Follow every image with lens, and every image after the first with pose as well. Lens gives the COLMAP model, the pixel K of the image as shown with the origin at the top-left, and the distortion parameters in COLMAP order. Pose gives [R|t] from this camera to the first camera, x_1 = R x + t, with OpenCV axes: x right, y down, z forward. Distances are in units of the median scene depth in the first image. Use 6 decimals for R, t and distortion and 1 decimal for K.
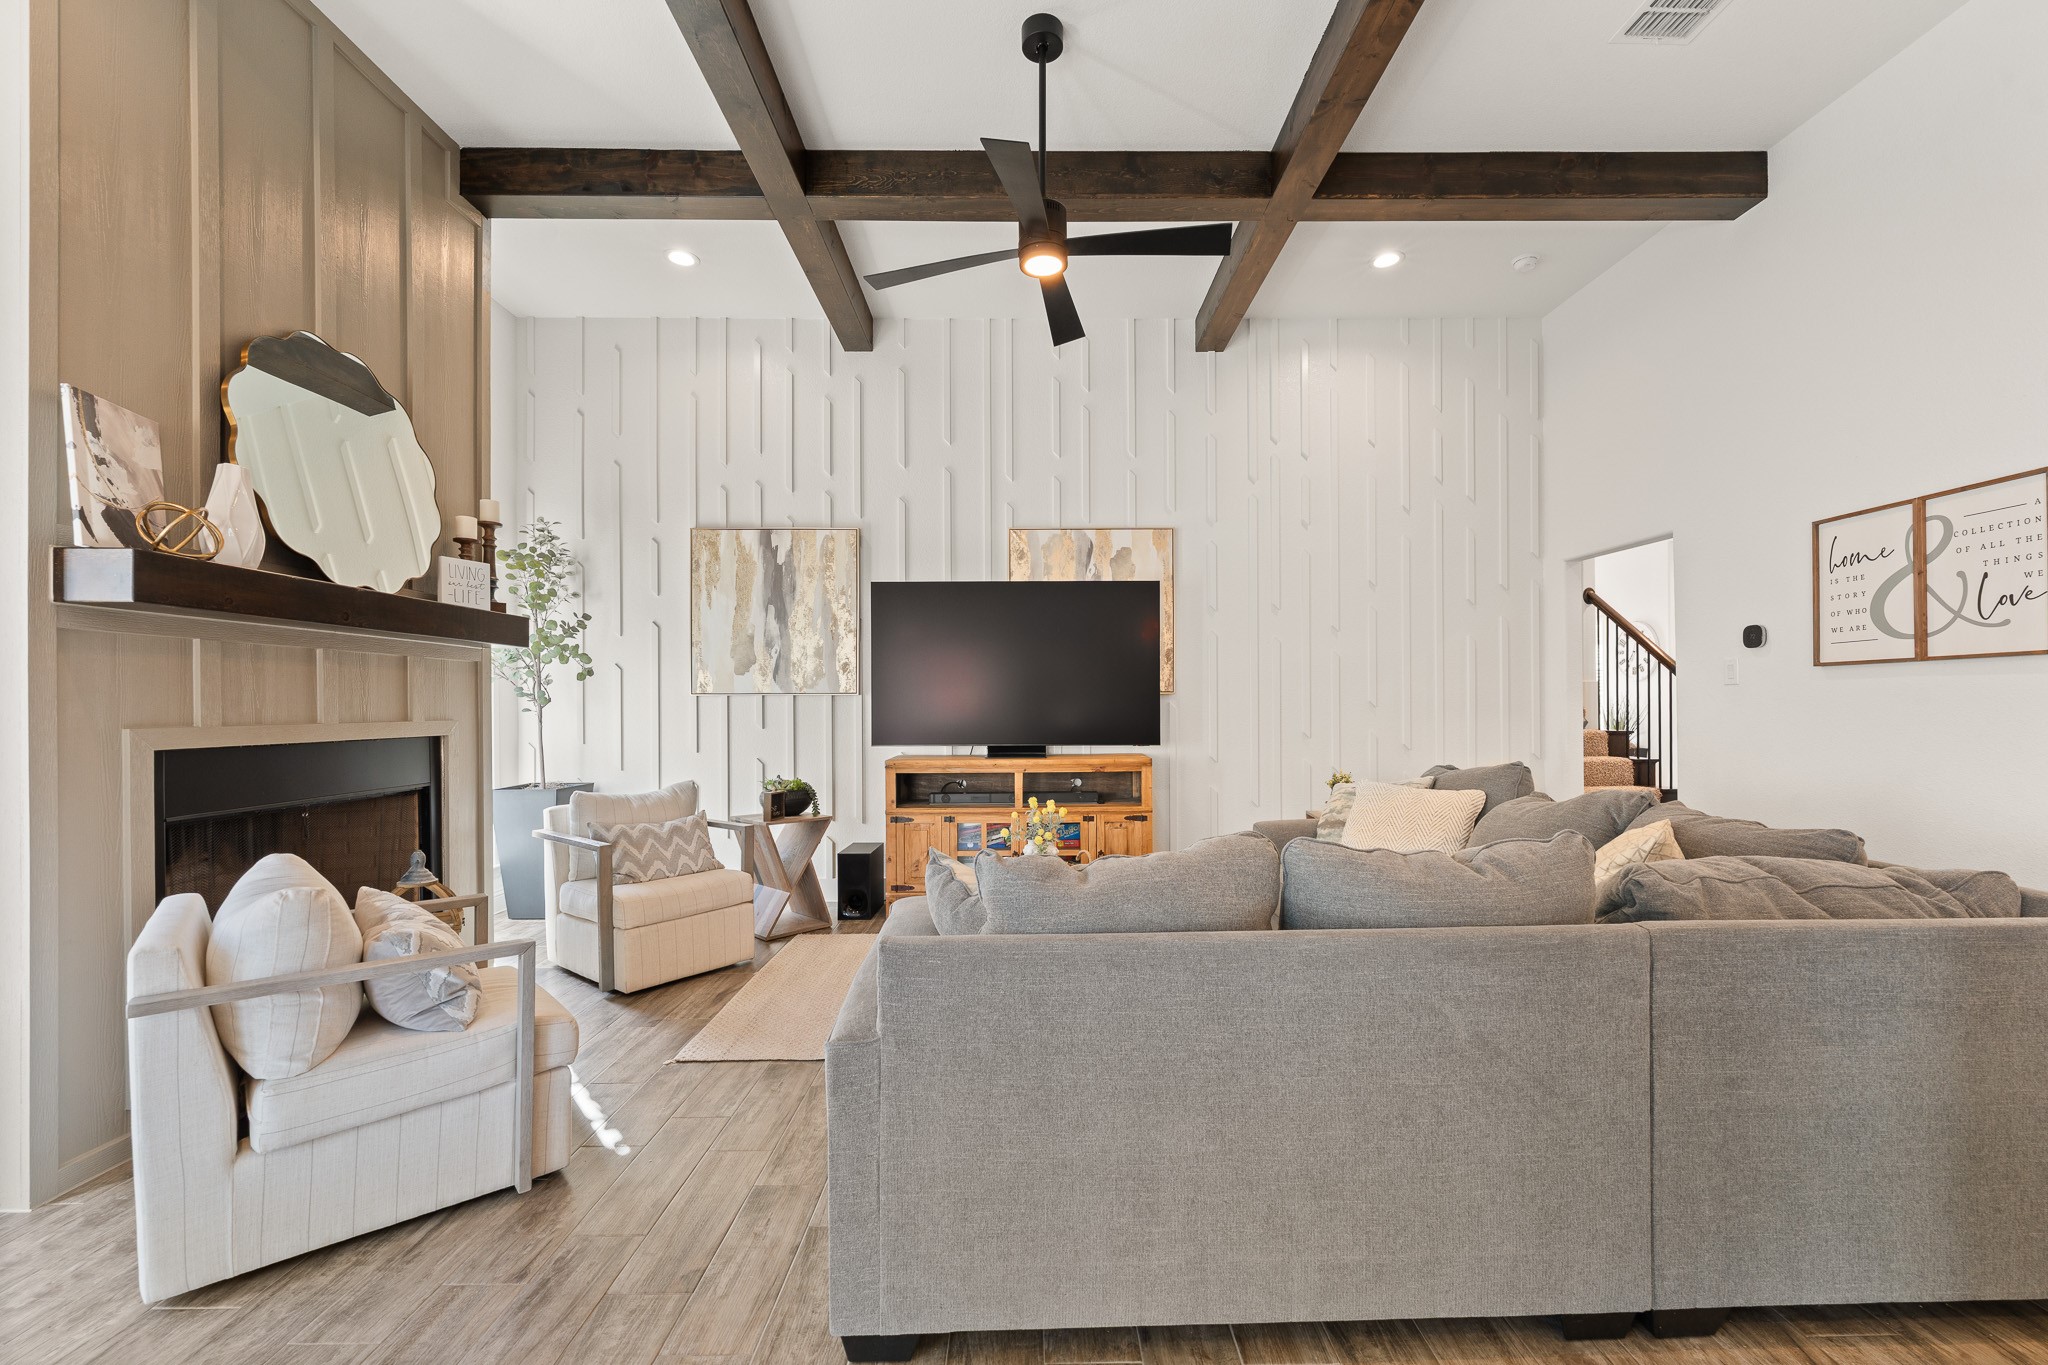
lens RADIAL K [[830.7, 0, 1038.3], [0, 830.7, 701.2], [0, 0, 1]] dist [-0.003709, 0.000429]
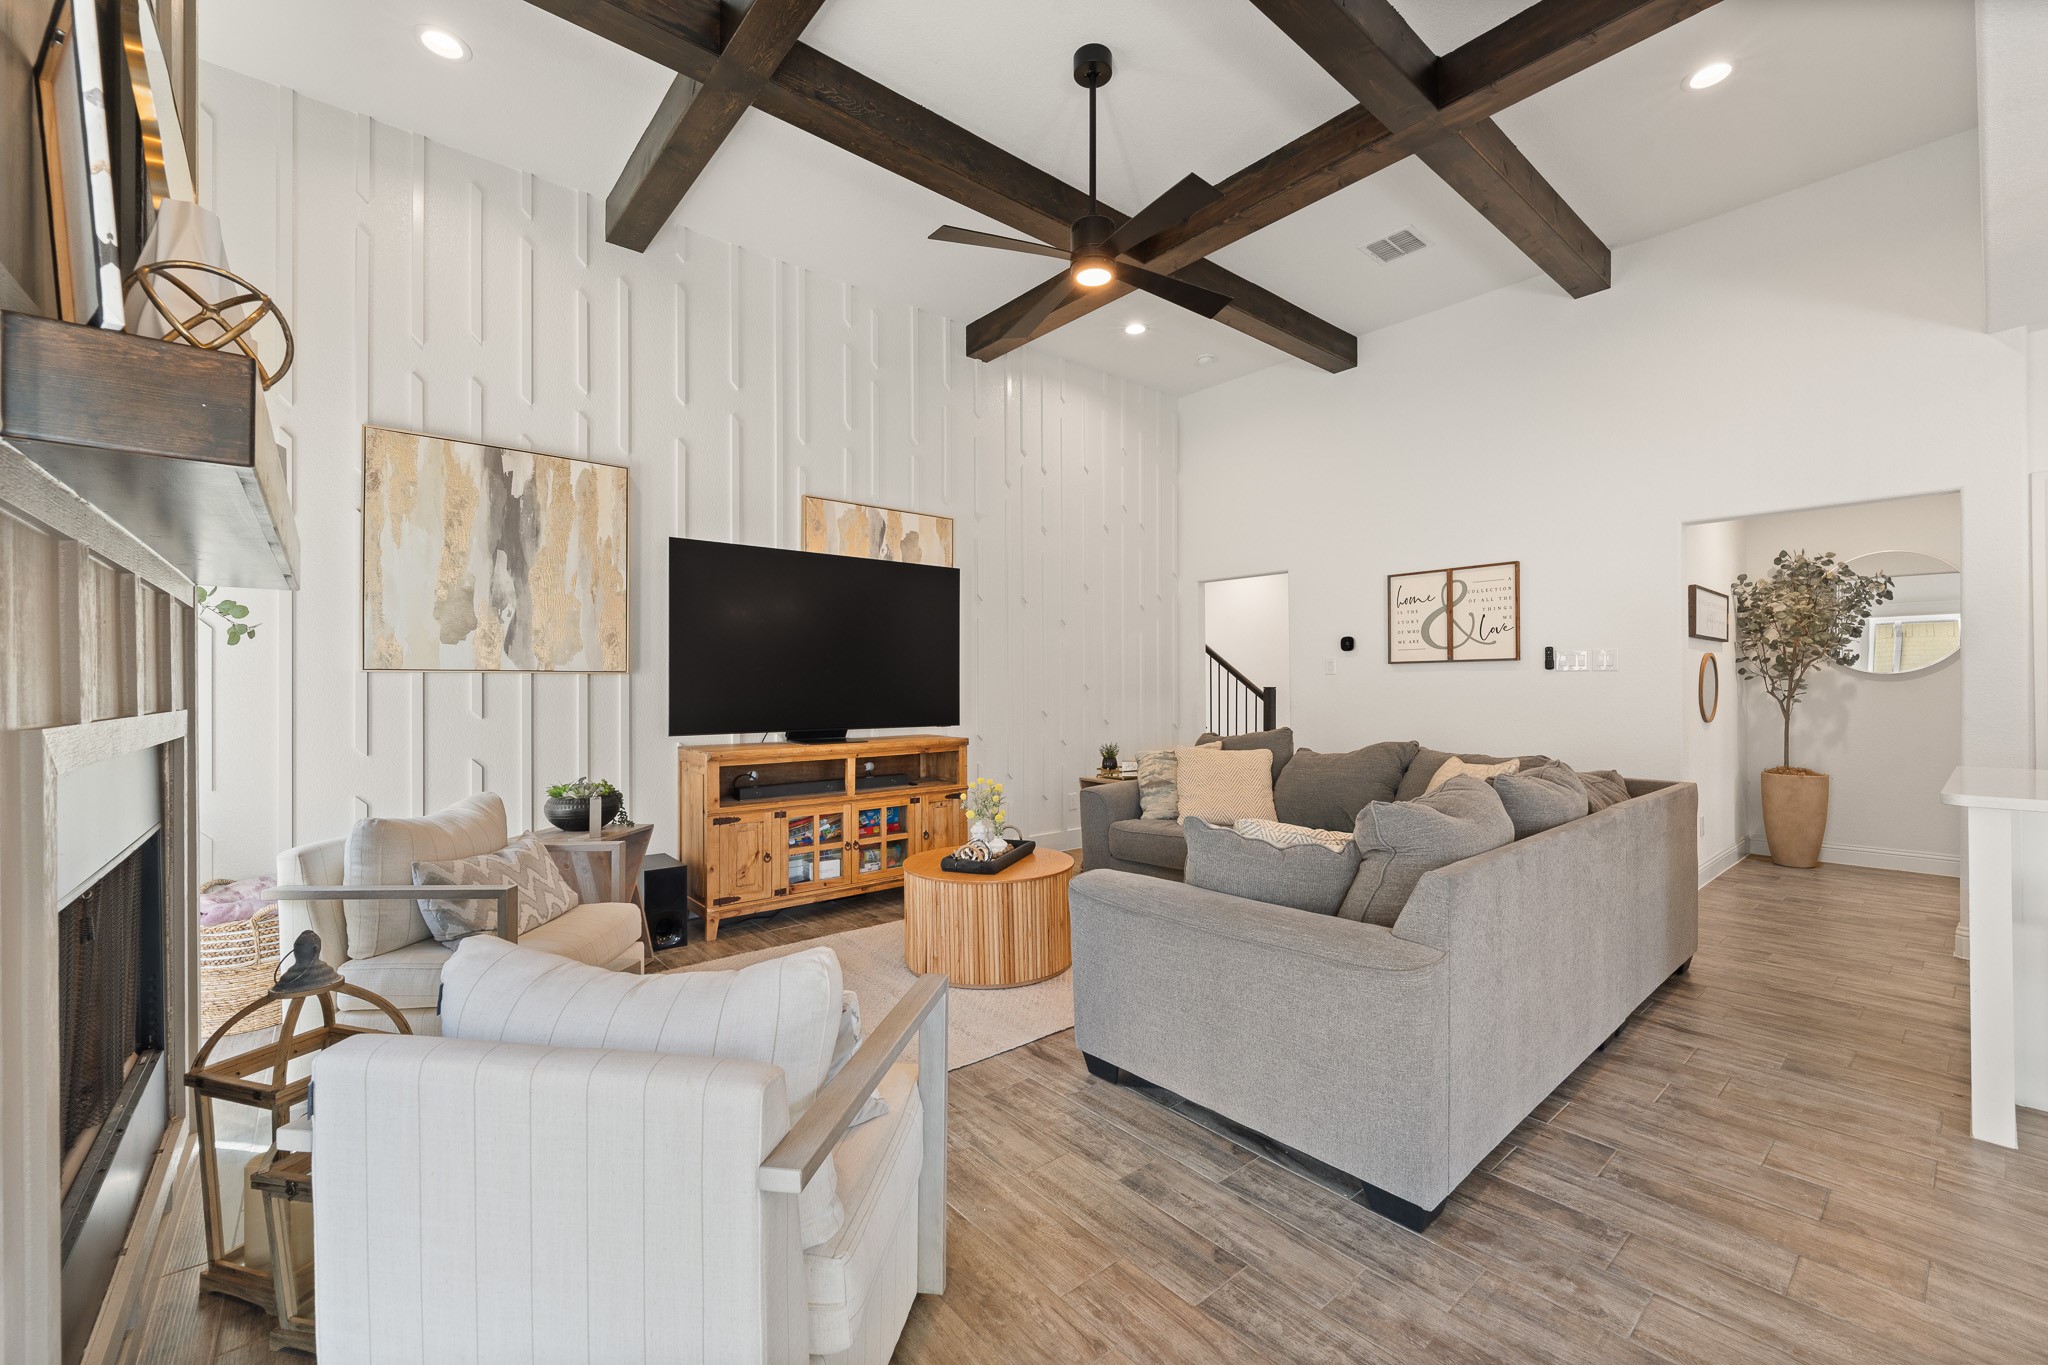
lens RADIAL K [[830.7, 0, 1033.3], [0, 830.7, 678.5], [0, 0, 1]] dist [-0.003709, 0.000429]
pose [[0.768712, 0.009142, 0.639530, -0.485479], [-0.004065, 0.999947, -0.009407, 0.003623], [-0.639582, 0.004632, 0.768709, 0.147320]]
